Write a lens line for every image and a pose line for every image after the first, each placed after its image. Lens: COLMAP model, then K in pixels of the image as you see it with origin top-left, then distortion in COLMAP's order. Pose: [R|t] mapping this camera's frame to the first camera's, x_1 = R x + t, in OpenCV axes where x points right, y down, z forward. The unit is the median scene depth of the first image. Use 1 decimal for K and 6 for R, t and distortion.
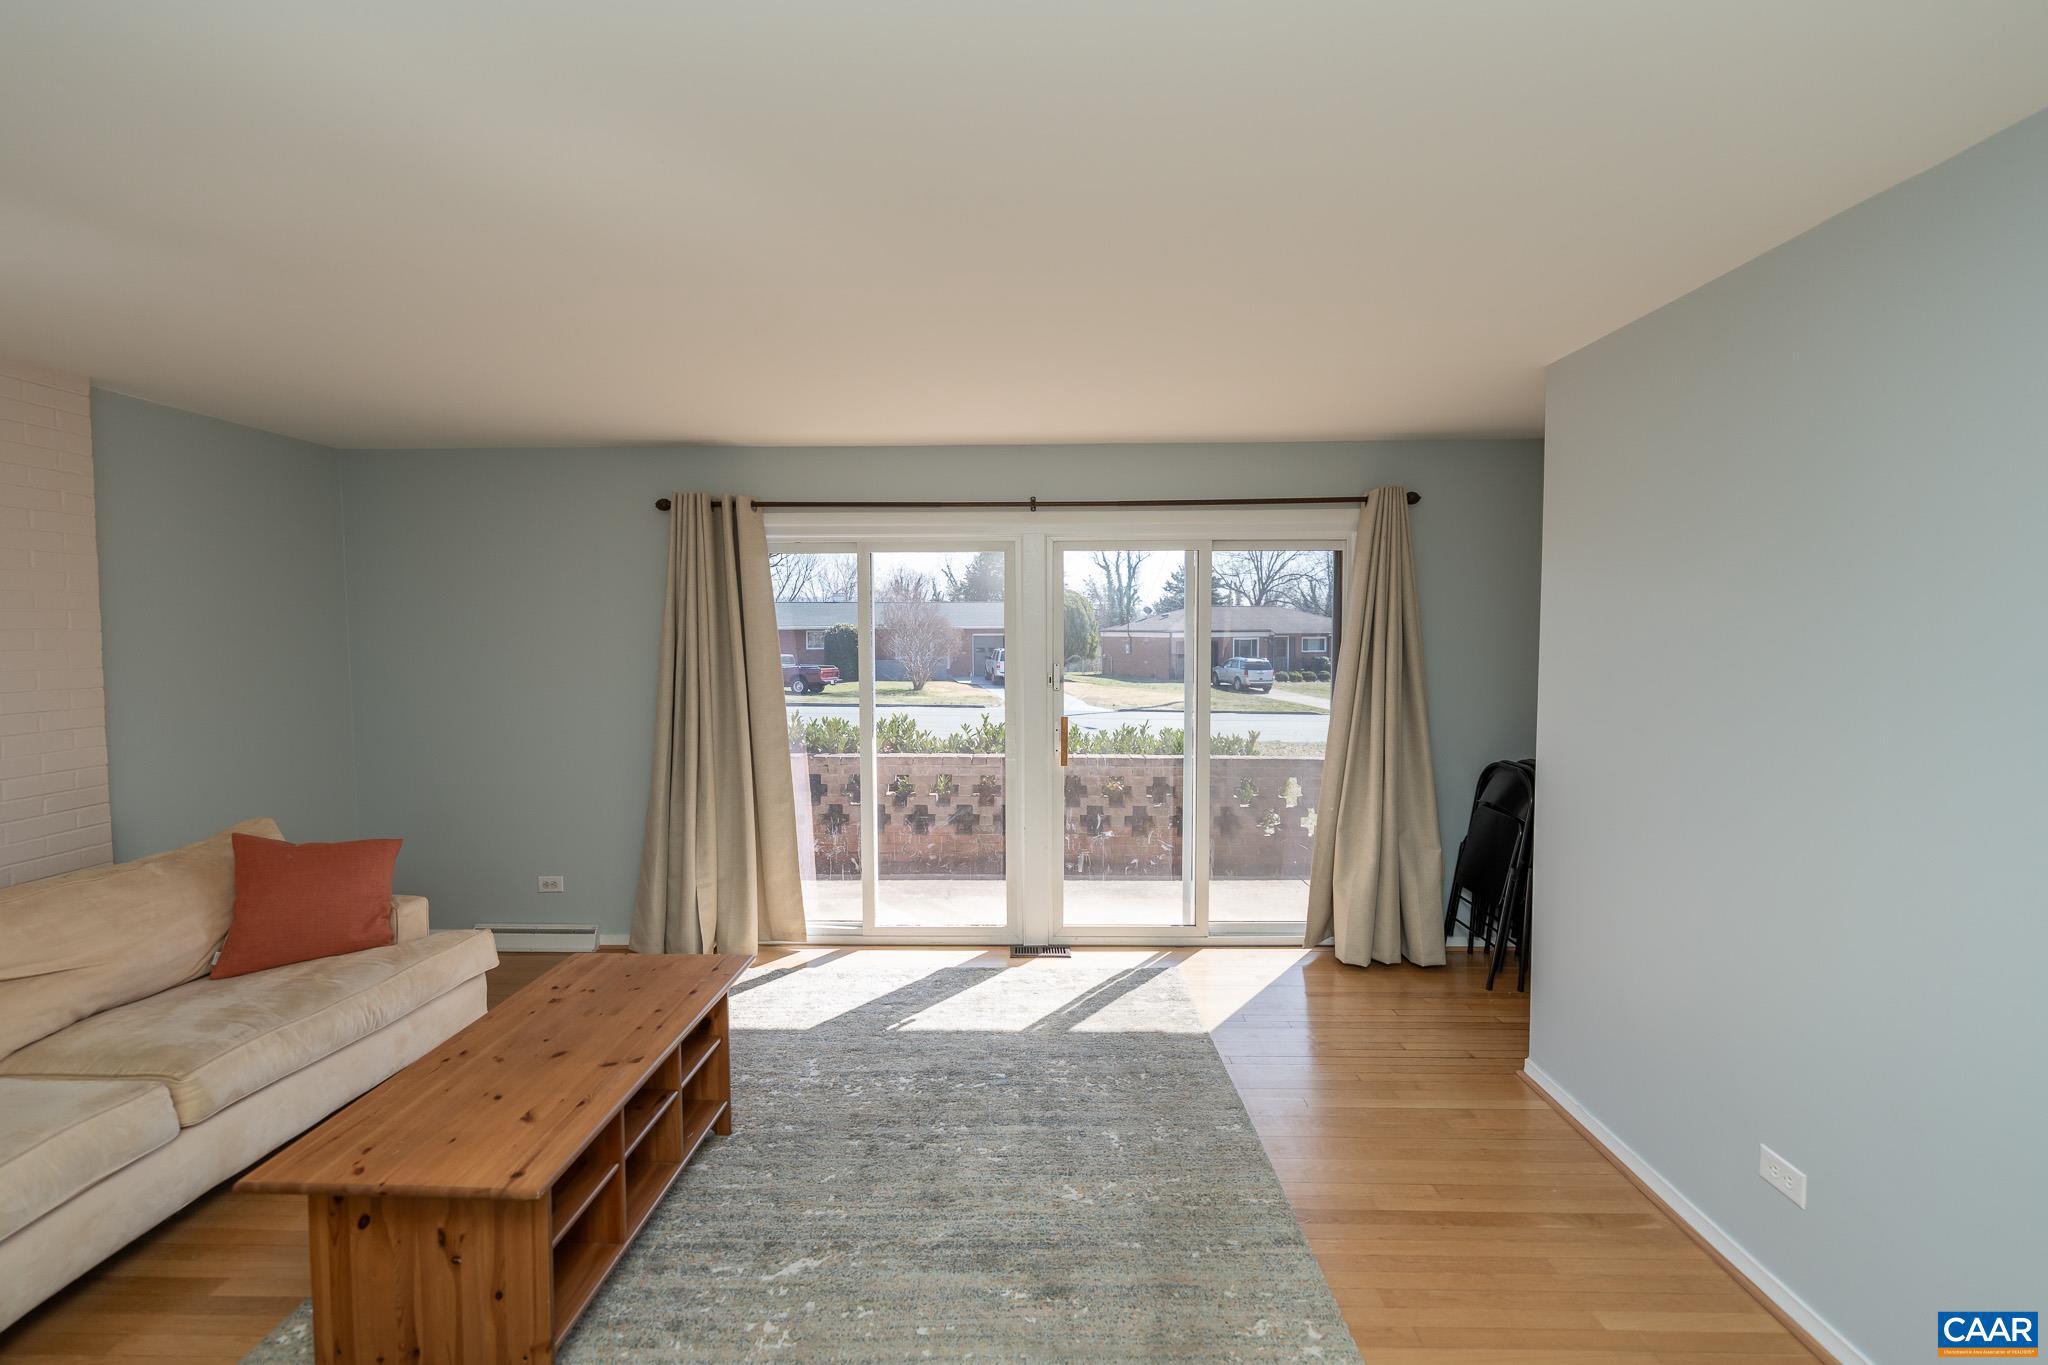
lens RADIAL K [[887.4, 0, 1026.1], [0, 887.4, 668.8], [0, 0, 1]] dist [-0.000914, -0.000171]
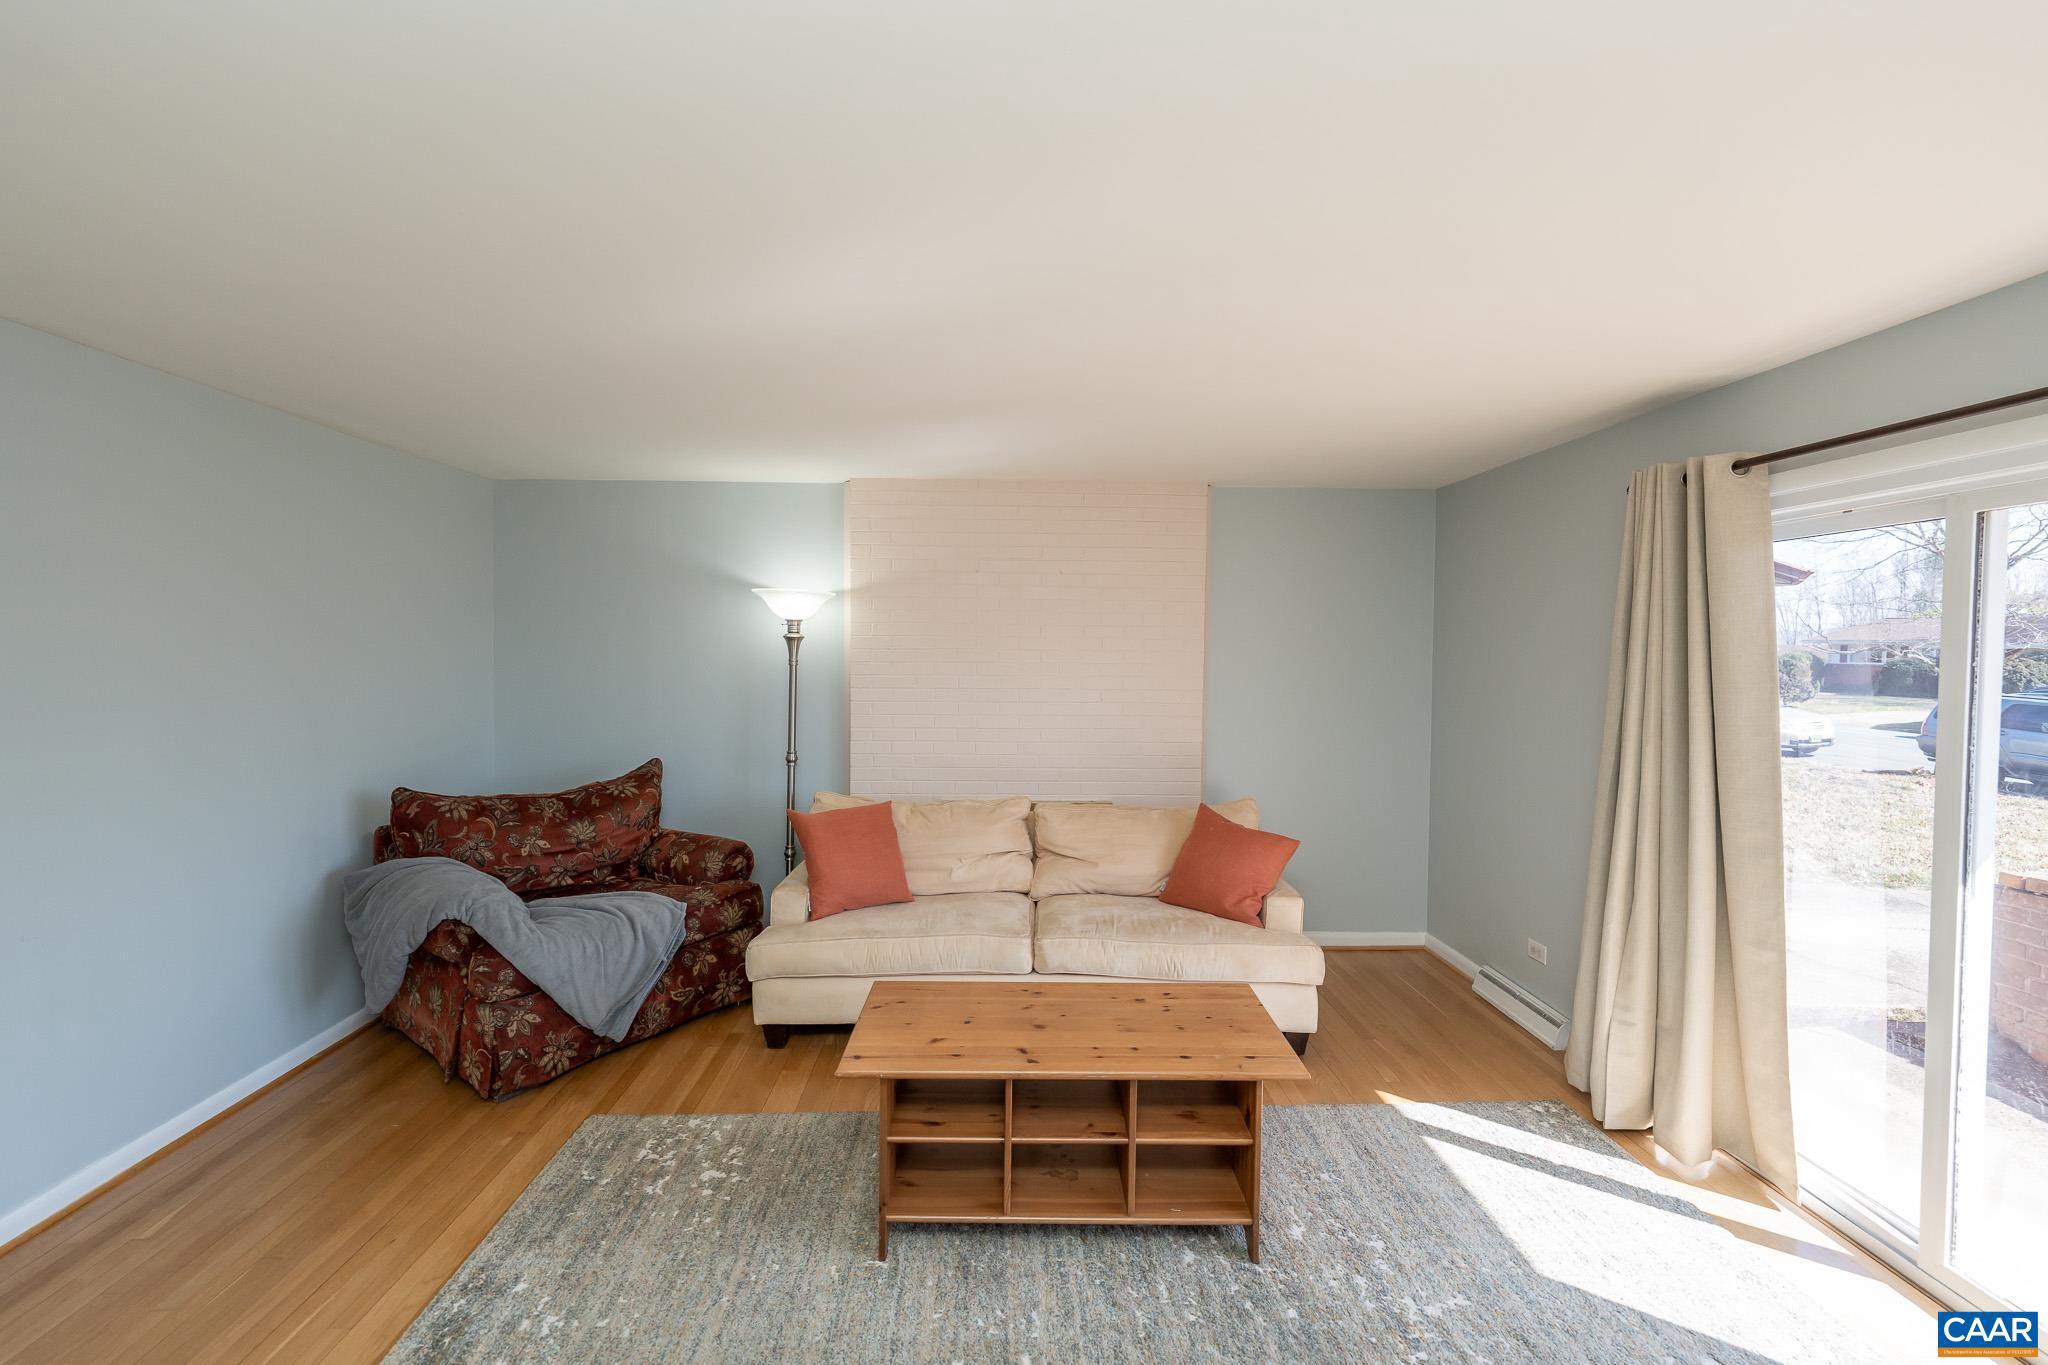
lens RADIAL K [[887.4, 0, 1026.1], [0, 887.4, 668.8], [0, 0, 1]] dist [-0.000914, -0.000171]
pose [[0.039843, 0.030110, -0.998752, 0.392667], [-0.056002, 0.998042, 0.027855, -0.036664], [0.997635, 0.054823, 0.041451, 0.597106]]
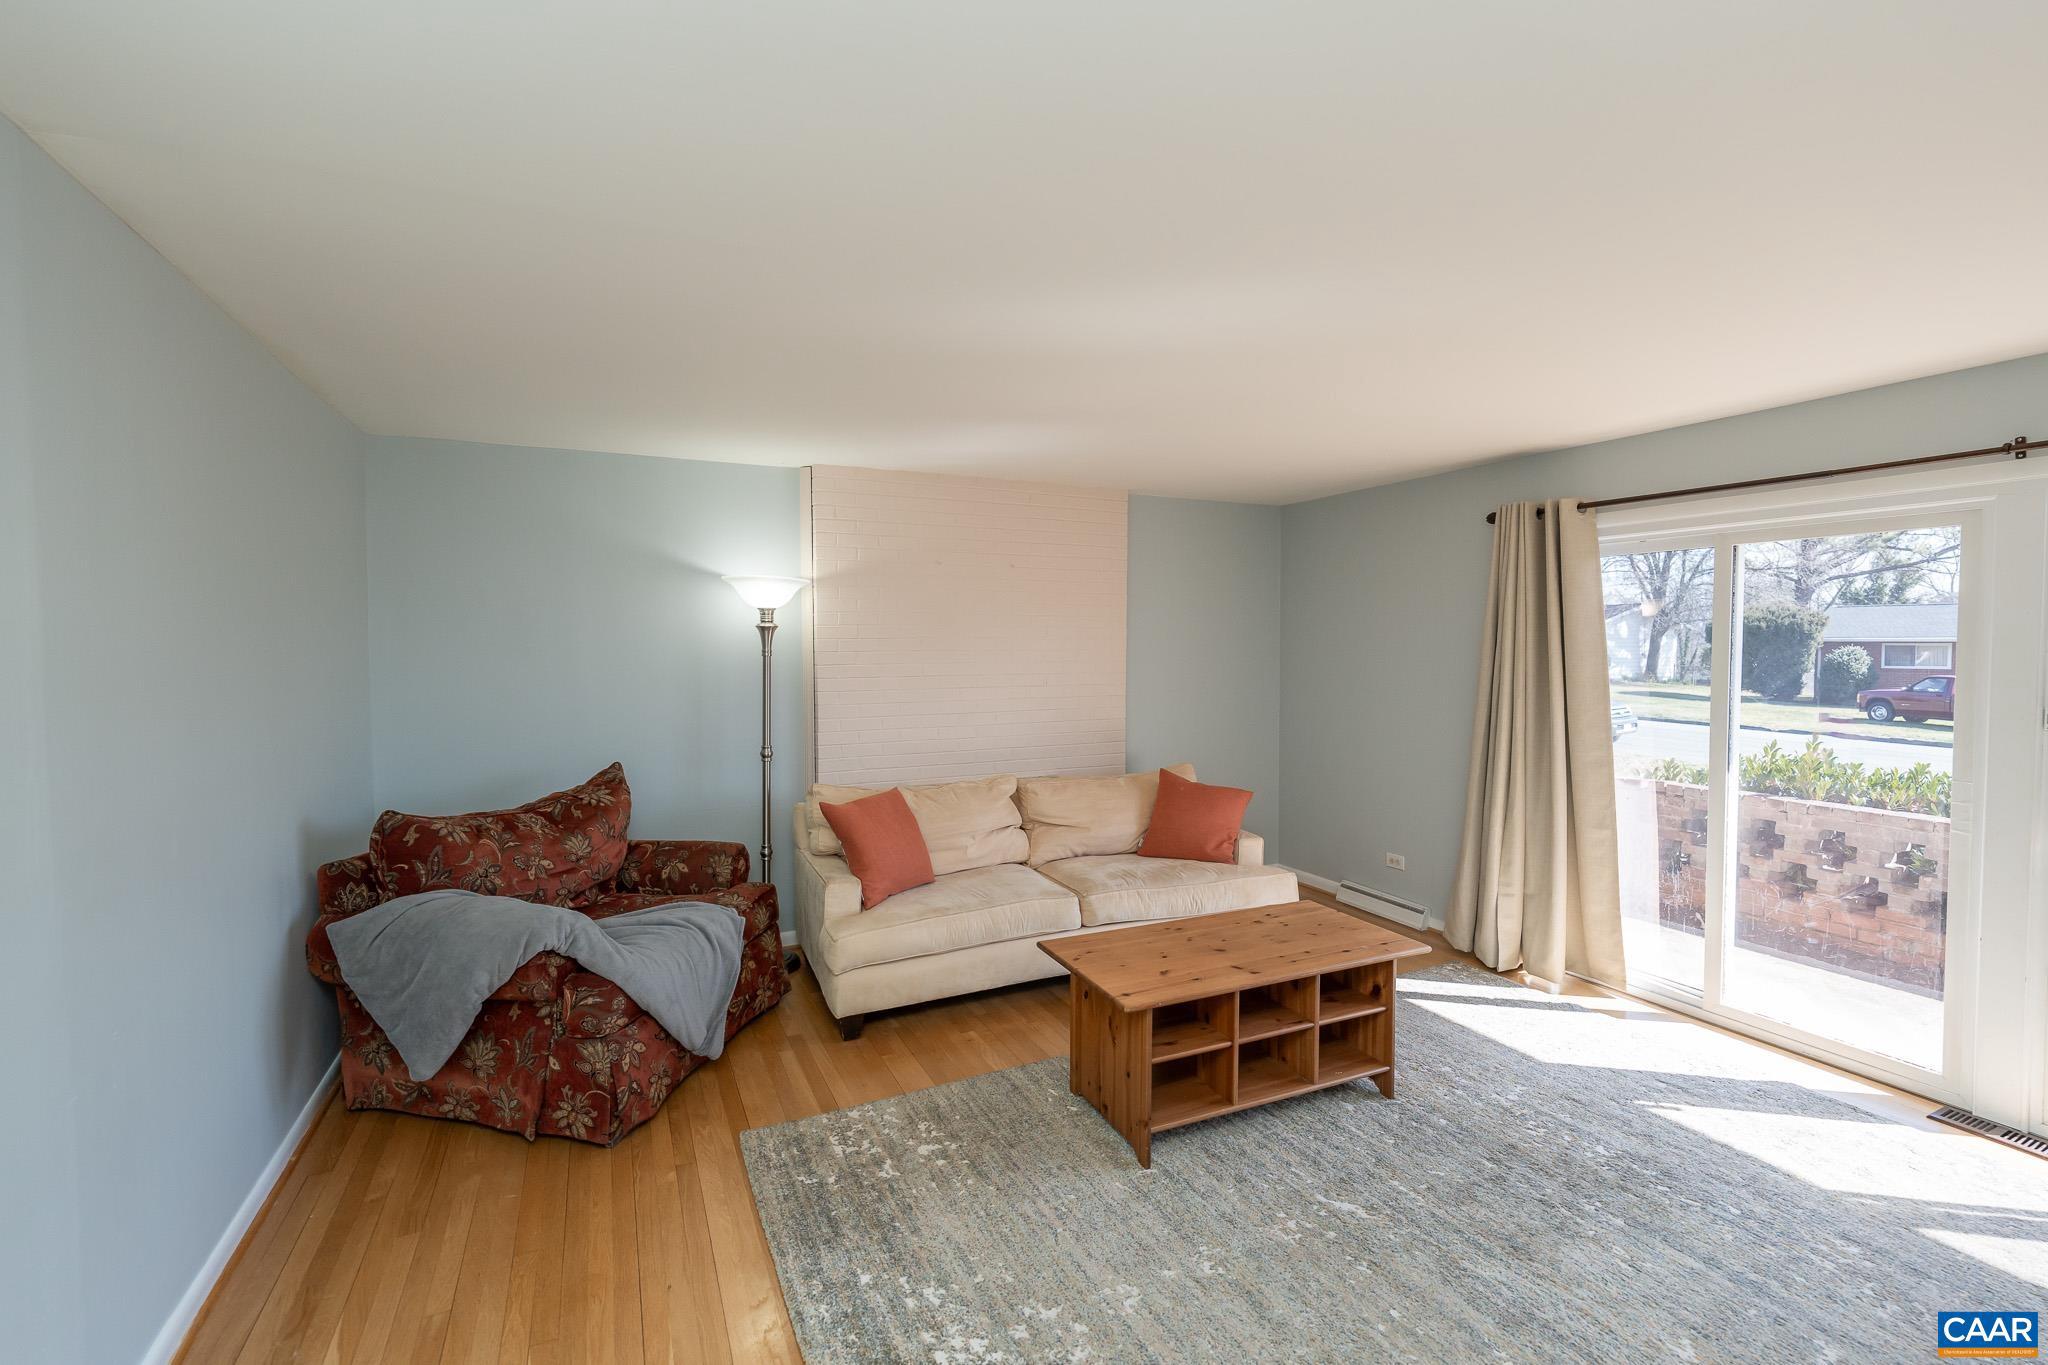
lens RADIAL K [[887.4, 0, 1026.1], [0, 887.4, 668.8], [0, 0, 1]] dist [-0.000914, -0.000171]
pose [[0.442088, 0.031282, -0.896426, 0.356720], [-0.042500, 0.999000, 0.013902, -0.001001], [0.895964, 0.031952, 0.442975, 0.078639]]
